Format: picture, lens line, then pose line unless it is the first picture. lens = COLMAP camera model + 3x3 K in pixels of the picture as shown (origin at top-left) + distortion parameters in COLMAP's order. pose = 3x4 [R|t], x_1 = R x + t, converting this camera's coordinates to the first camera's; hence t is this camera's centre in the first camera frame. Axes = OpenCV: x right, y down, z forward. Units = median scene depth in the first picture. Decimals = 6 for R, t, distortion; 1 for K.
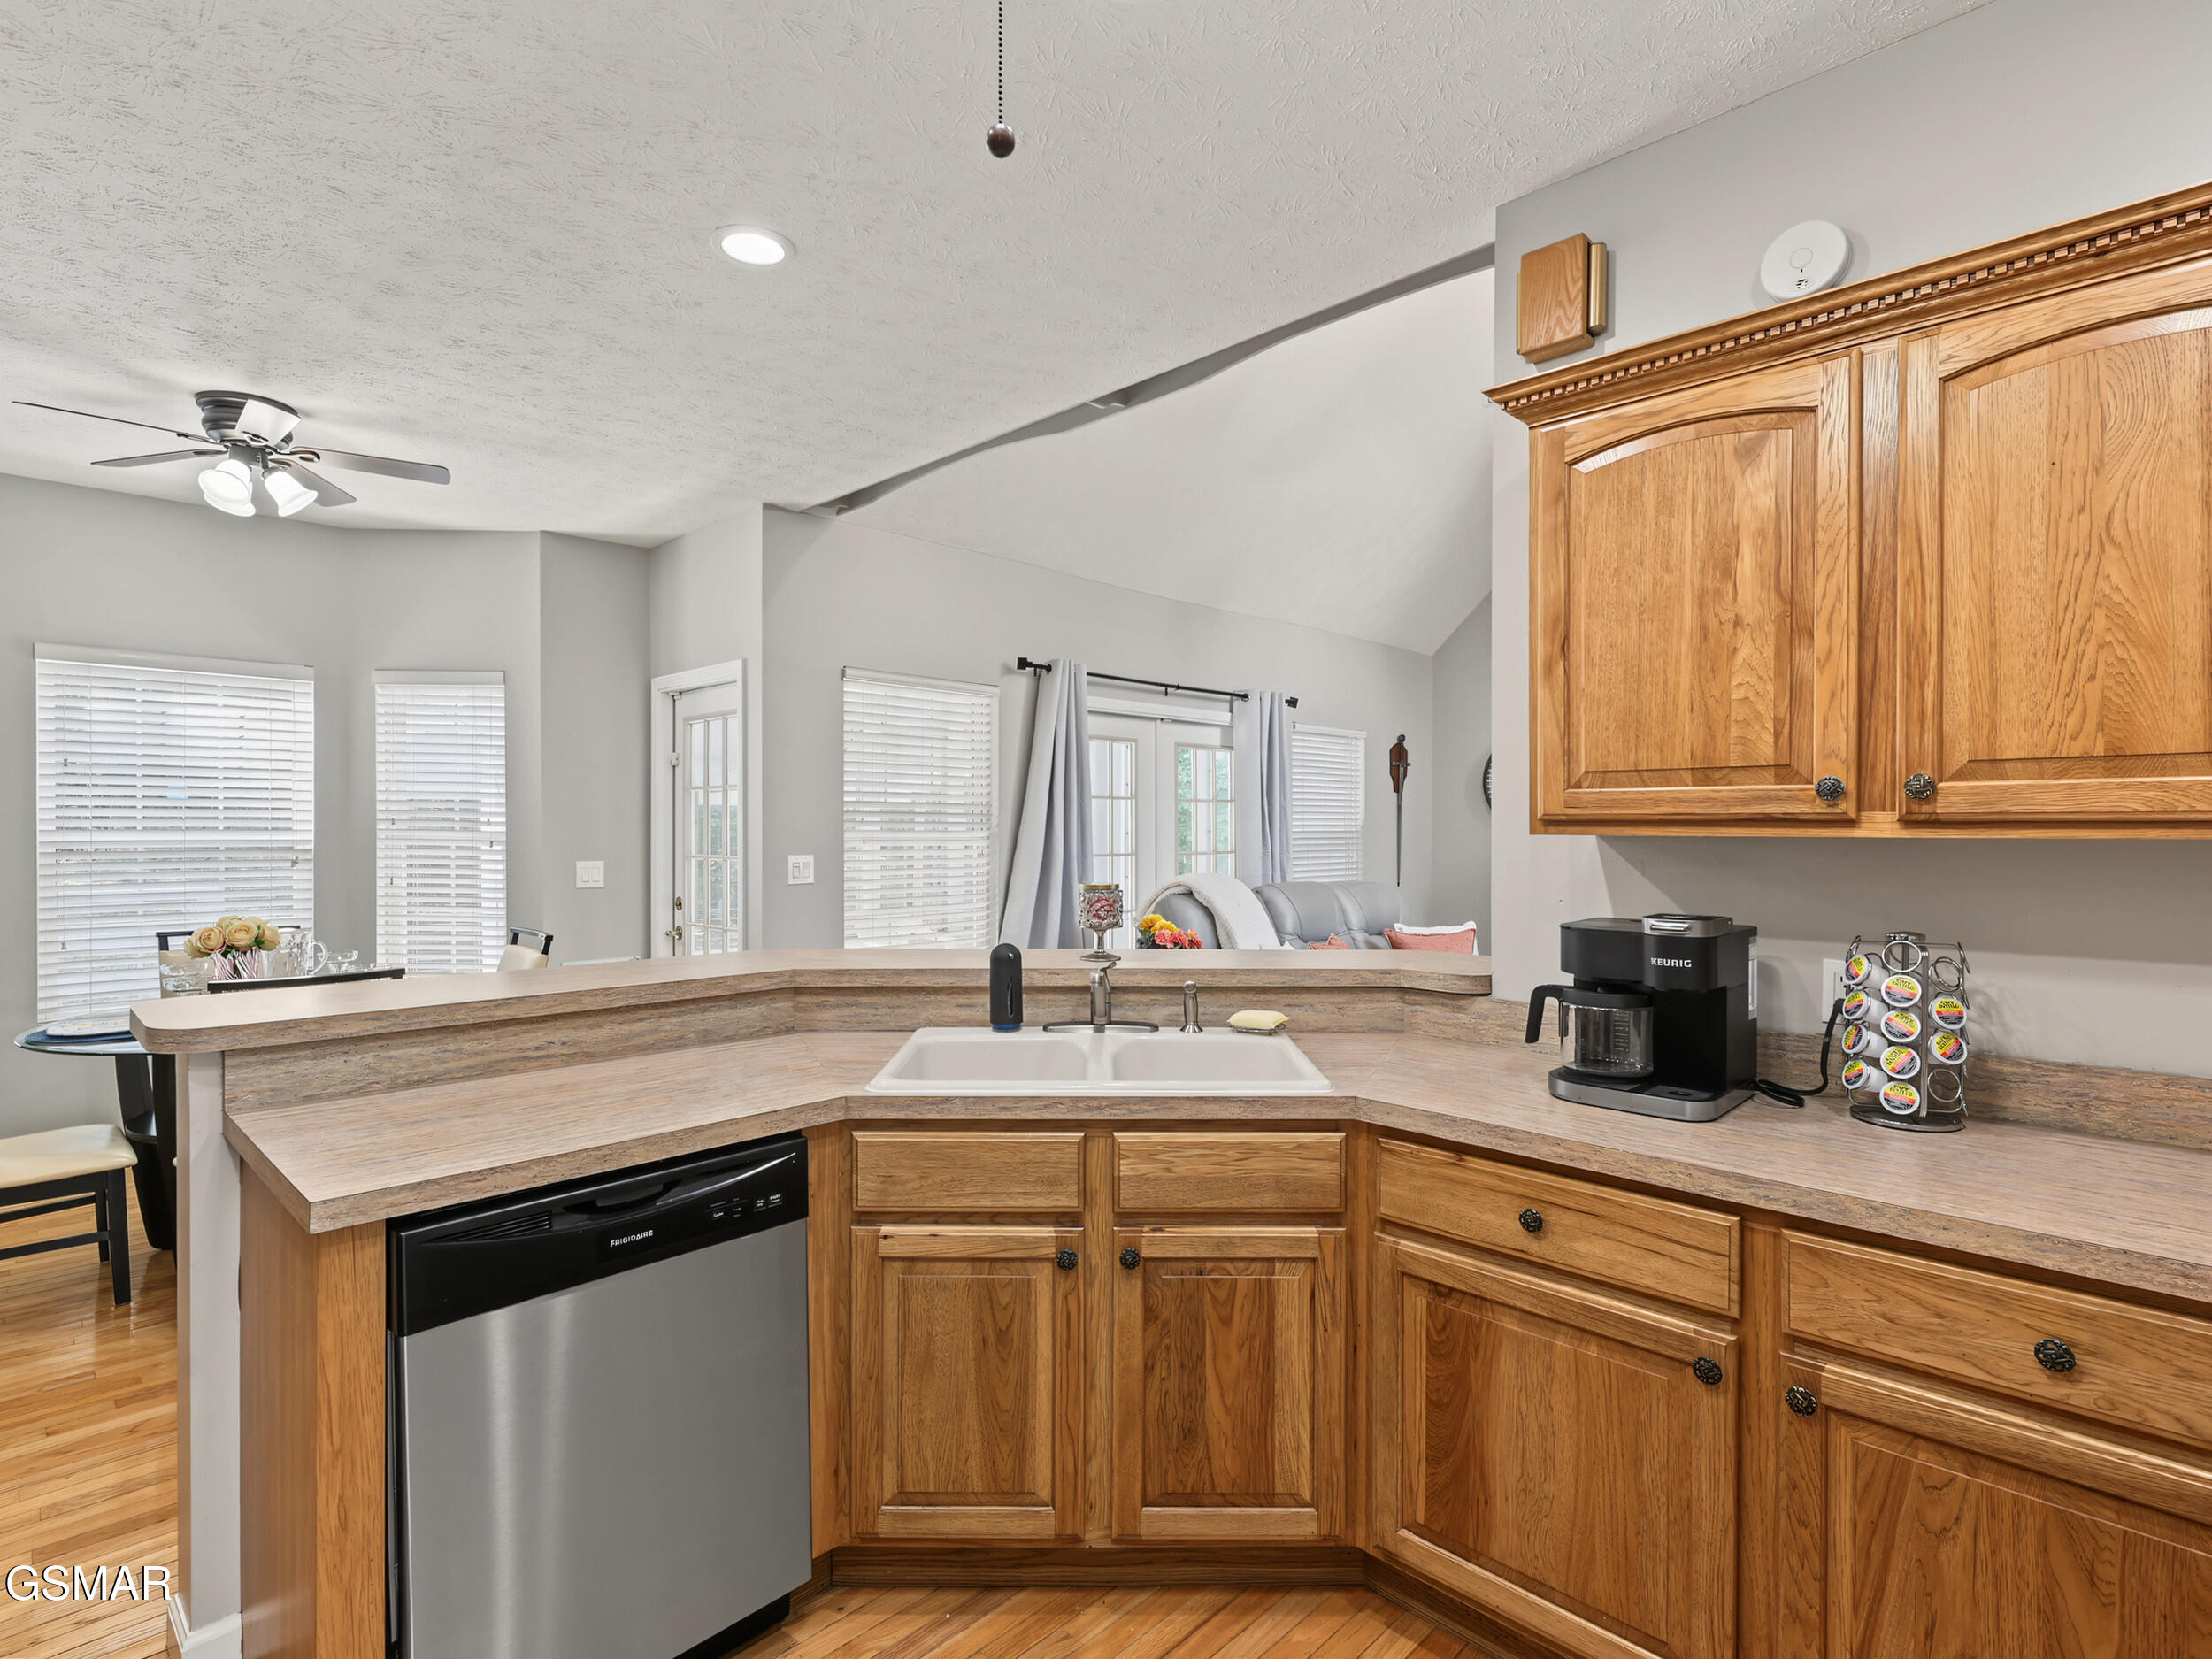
lens RADIAL K [[1101.6, 0, 1095.9], [0, 1101.6, 834.8], [0, 0, 1]] dist [0.004505, -0.000150]
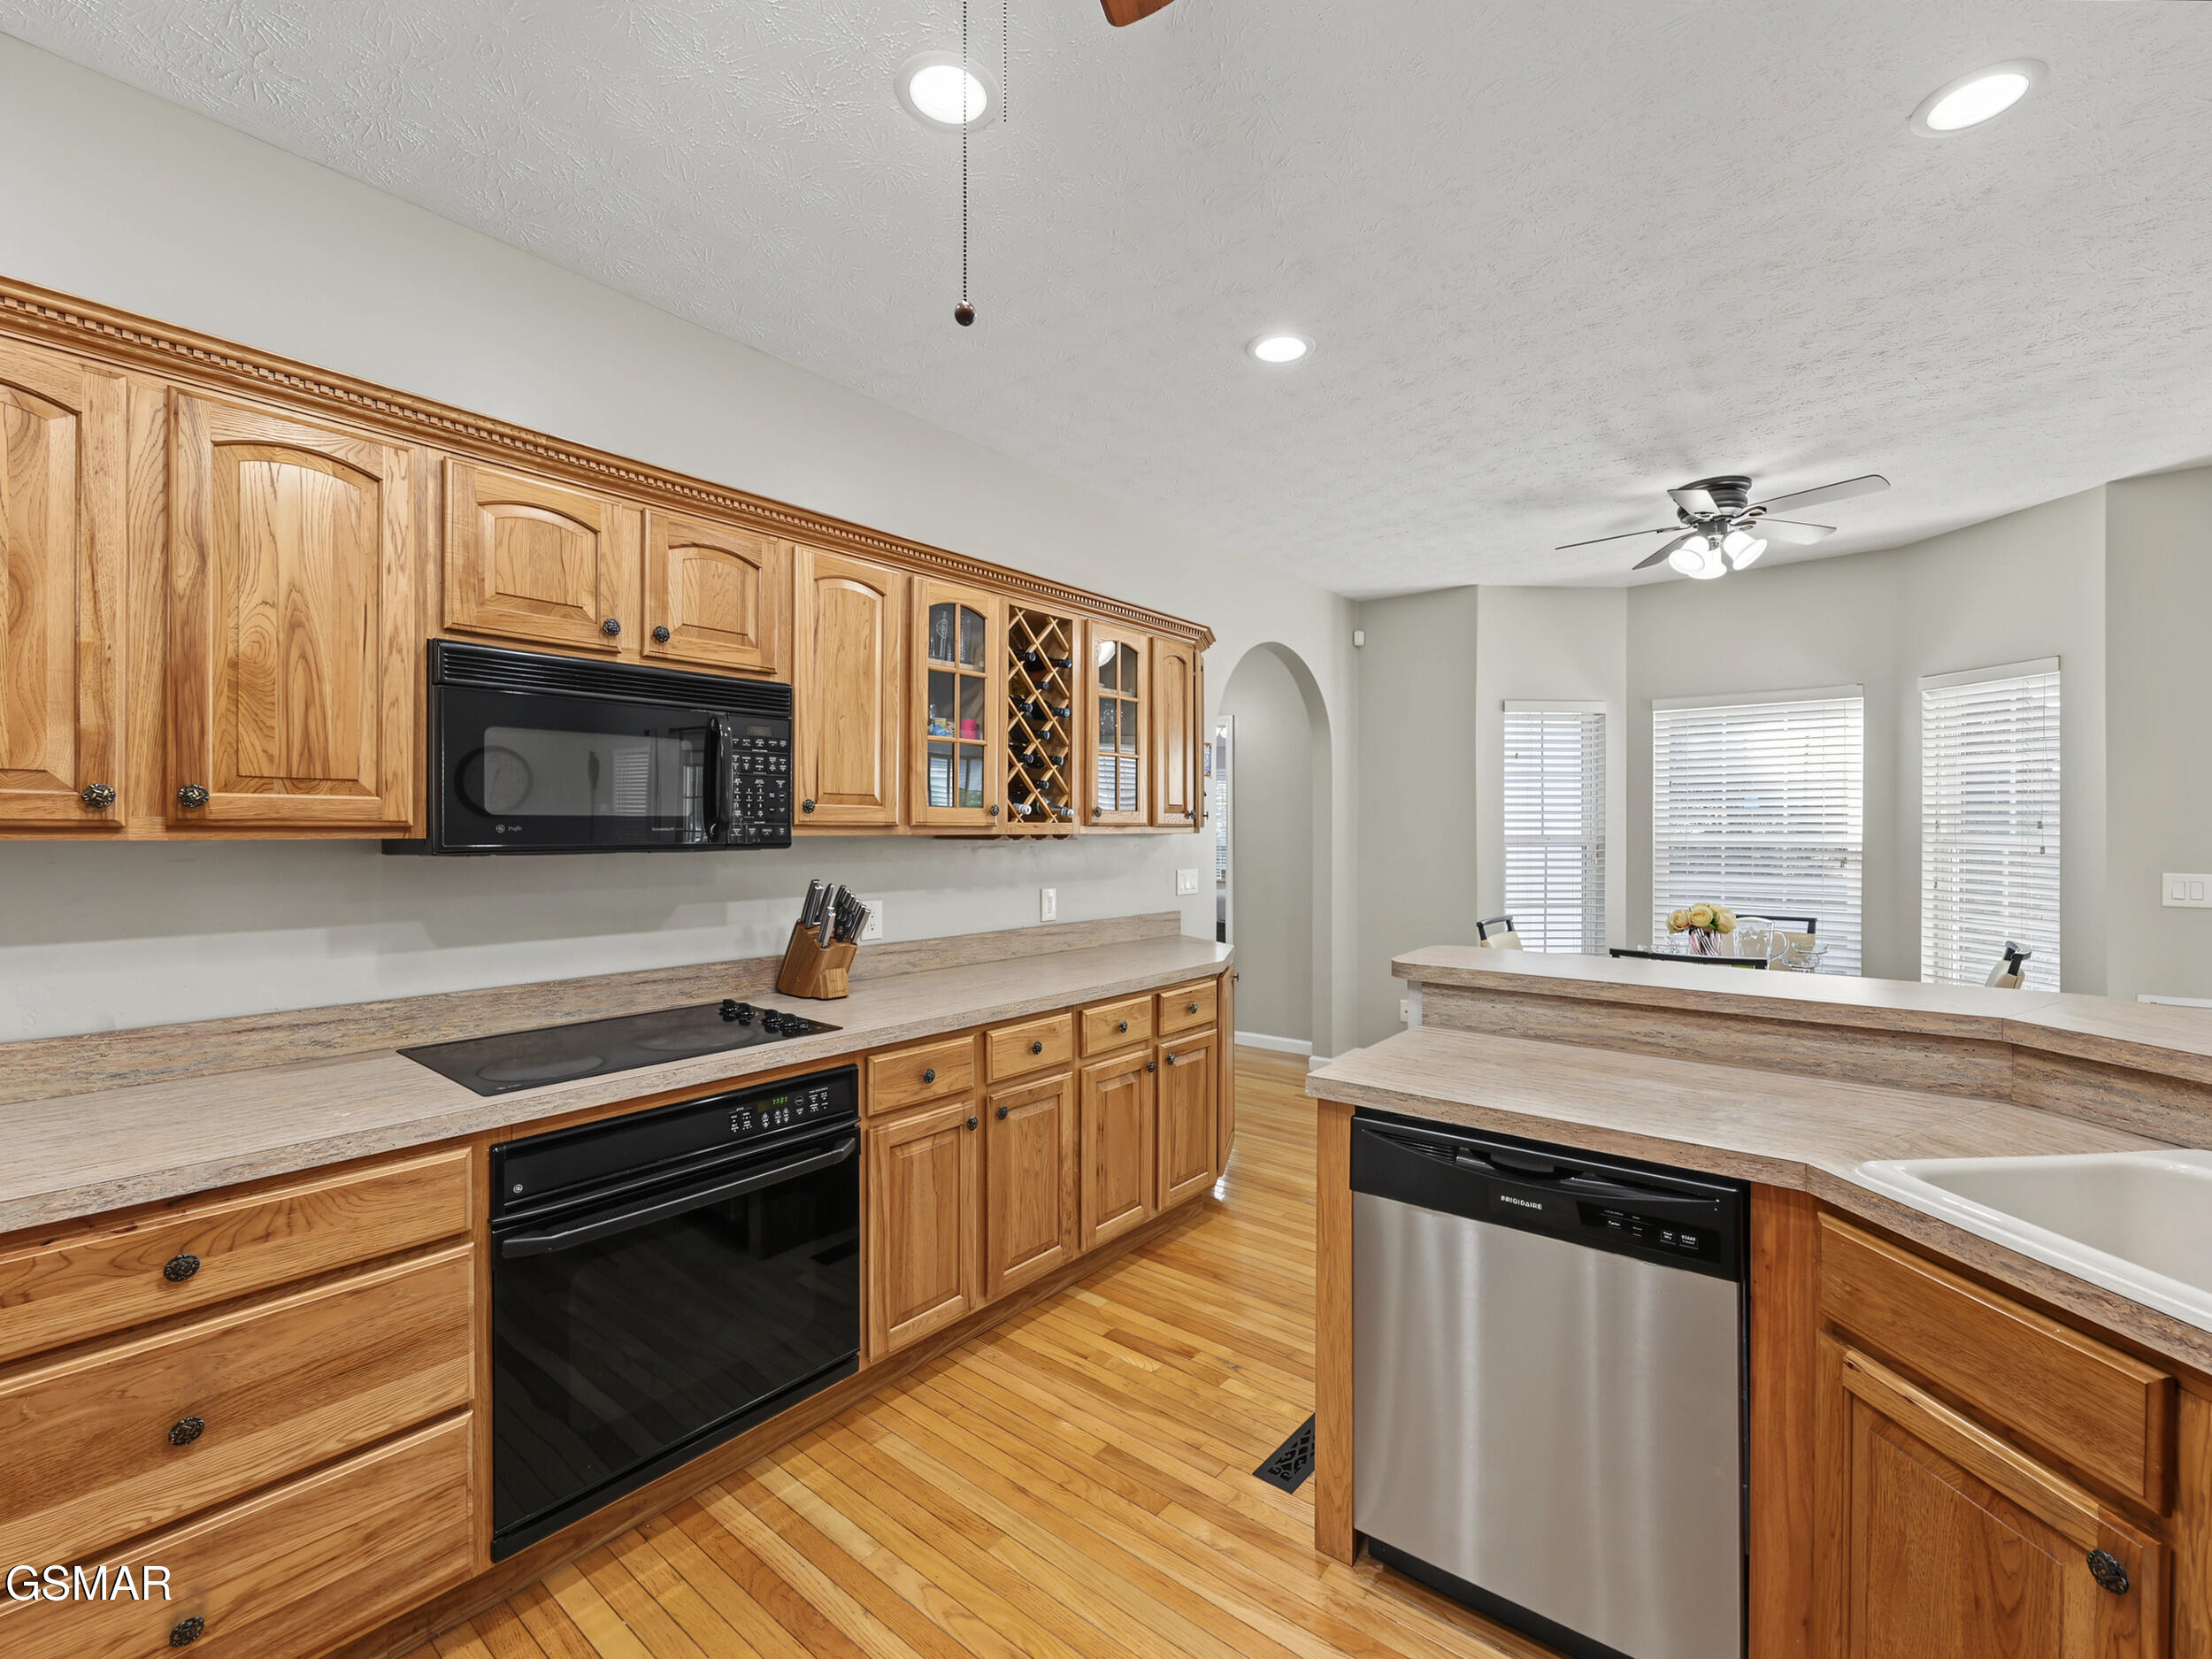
lens RADIAL K [[957.9, 0, 1097.8], [0, 957.9, 832.9], [0, 0, 1]] dist [0.000792, -0.000486]
pose [[0.095016, 0.001875, -0.995474, 0.360558], [-0.006794, 0.999976, 0.001235, -0.002536], [0.995453, 0.006646, 0.095027, 0.352067]]
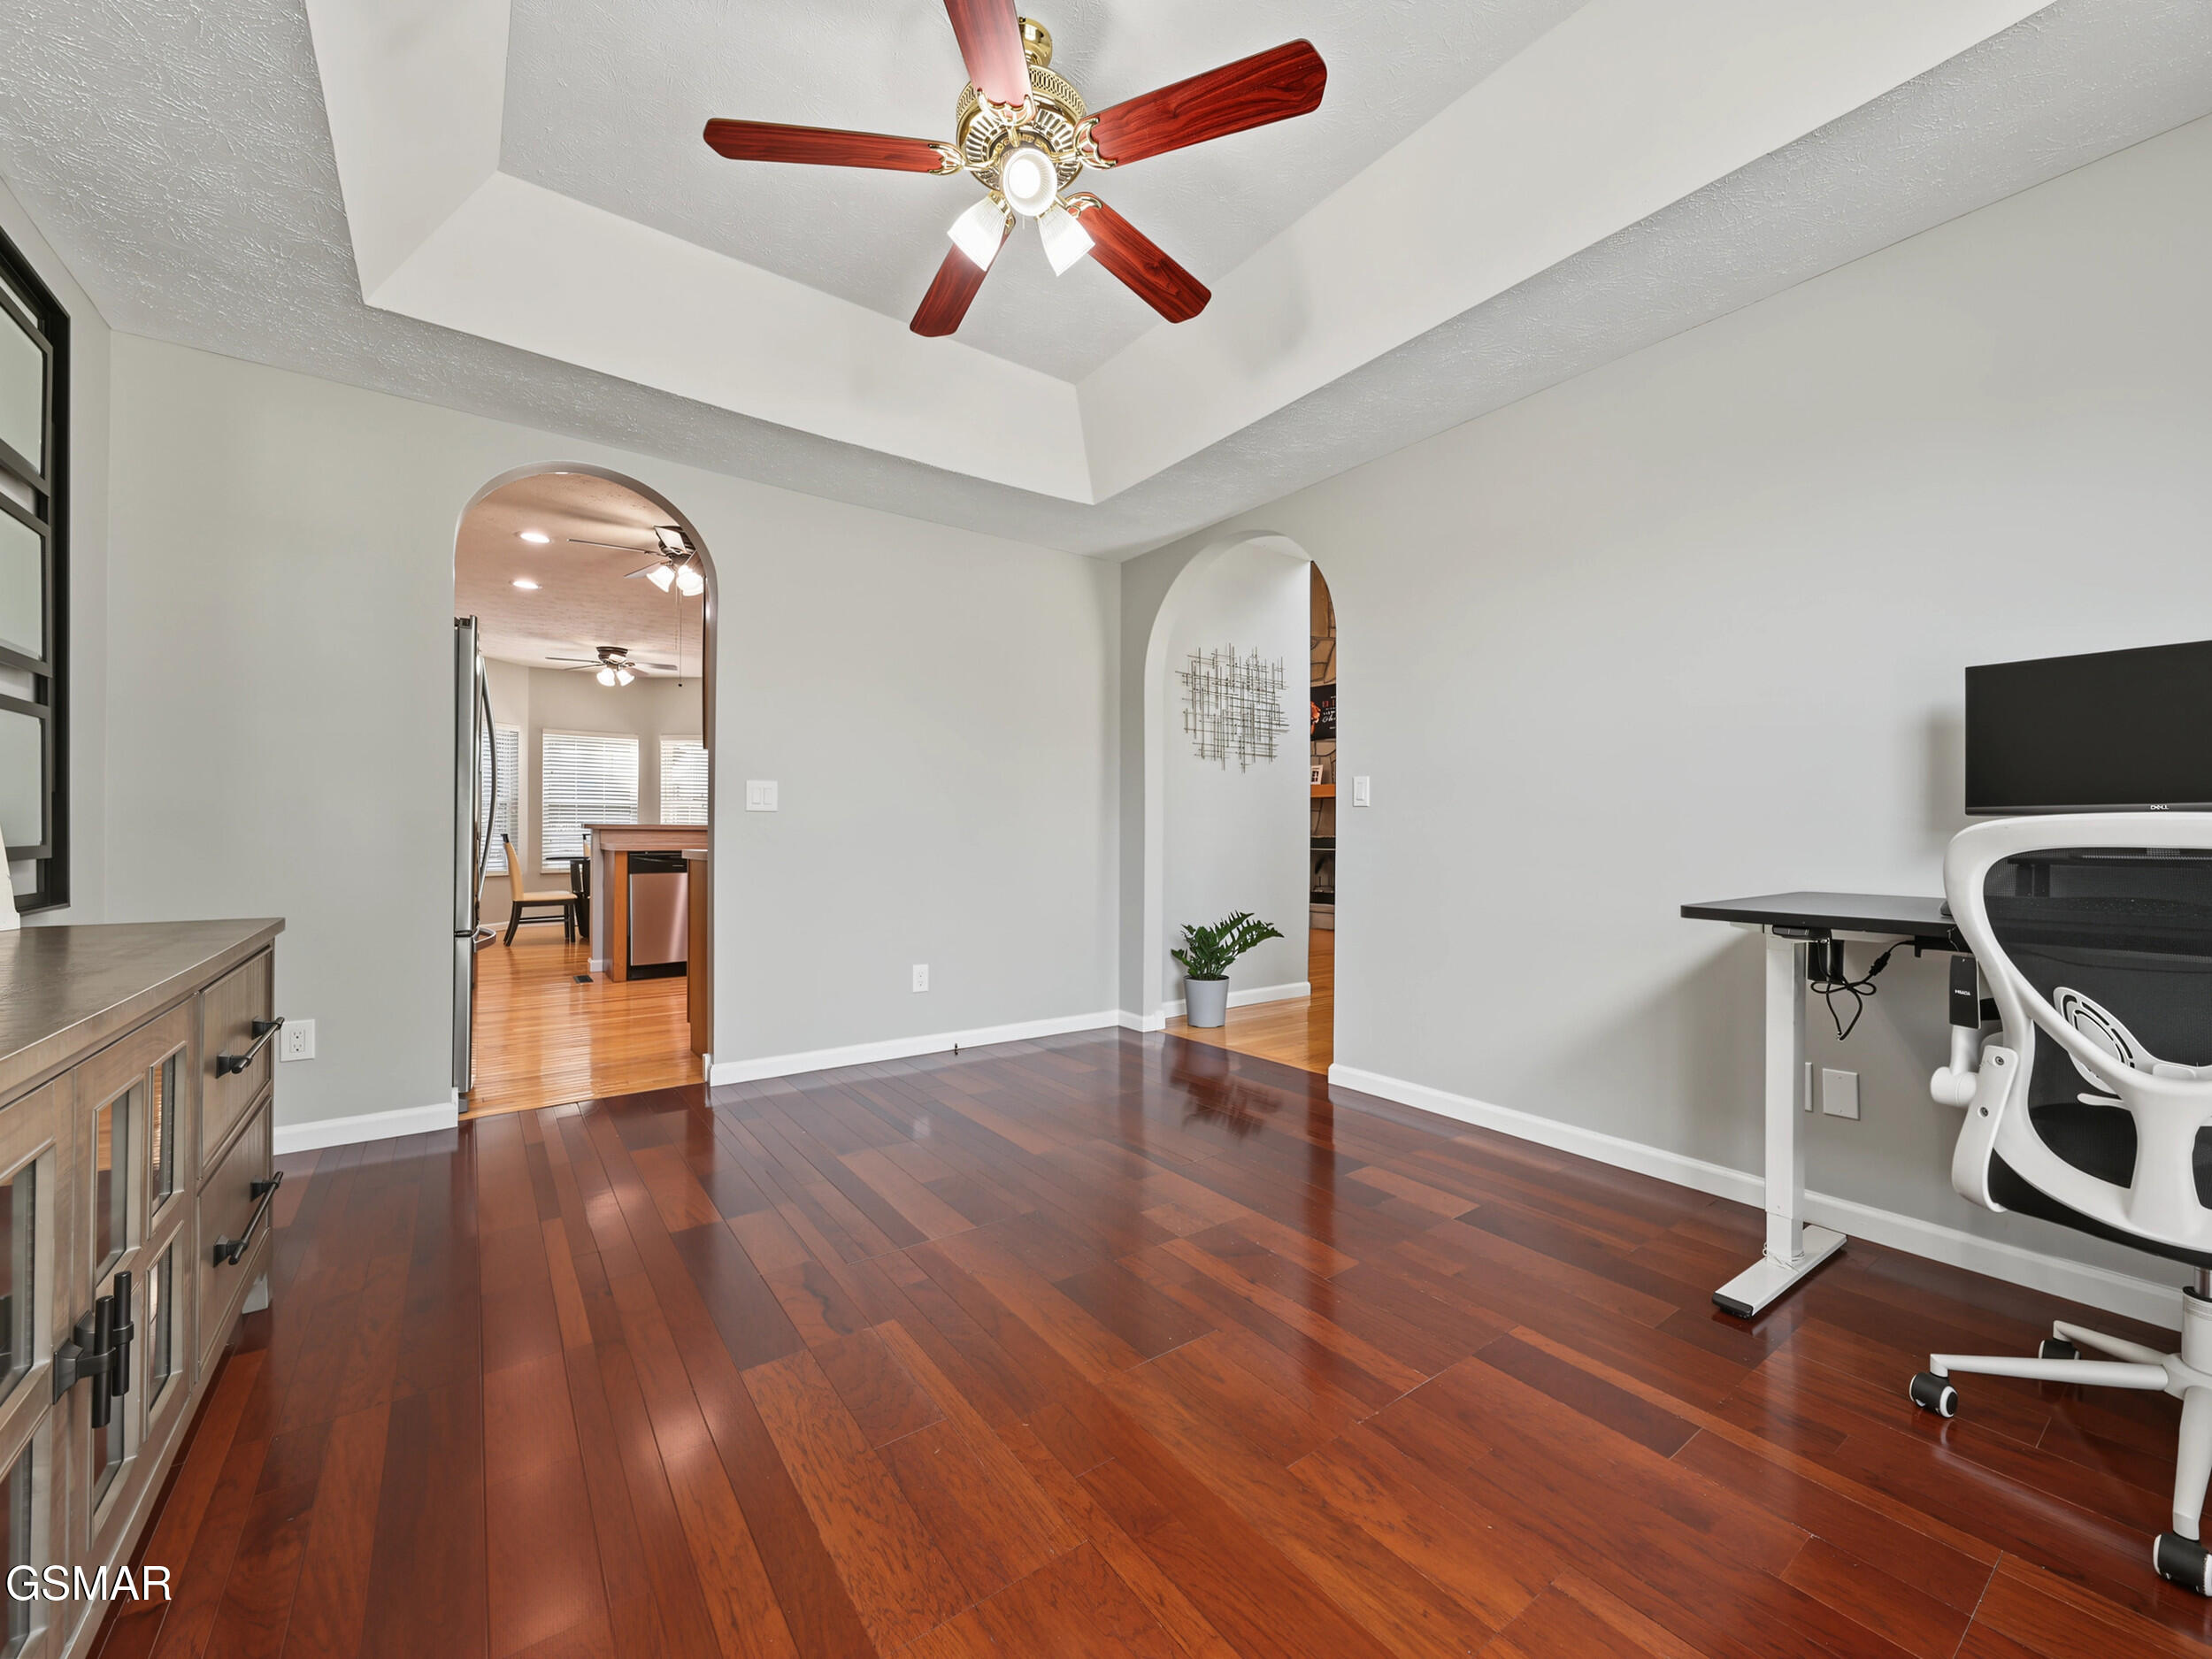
lens RADIAL K [[874.7, 0, 1091.5], [0, 874.7, 824.3], [0, 0, 1]] dist [0.003715, 0.000536]
pose [[0.986093, -0.000110, -0.166192, 1.395087], [-0.002524, 0.999875, -0.015637, 0.178571], [0.166173, 0.015839, 0.985969, -1.713778]]
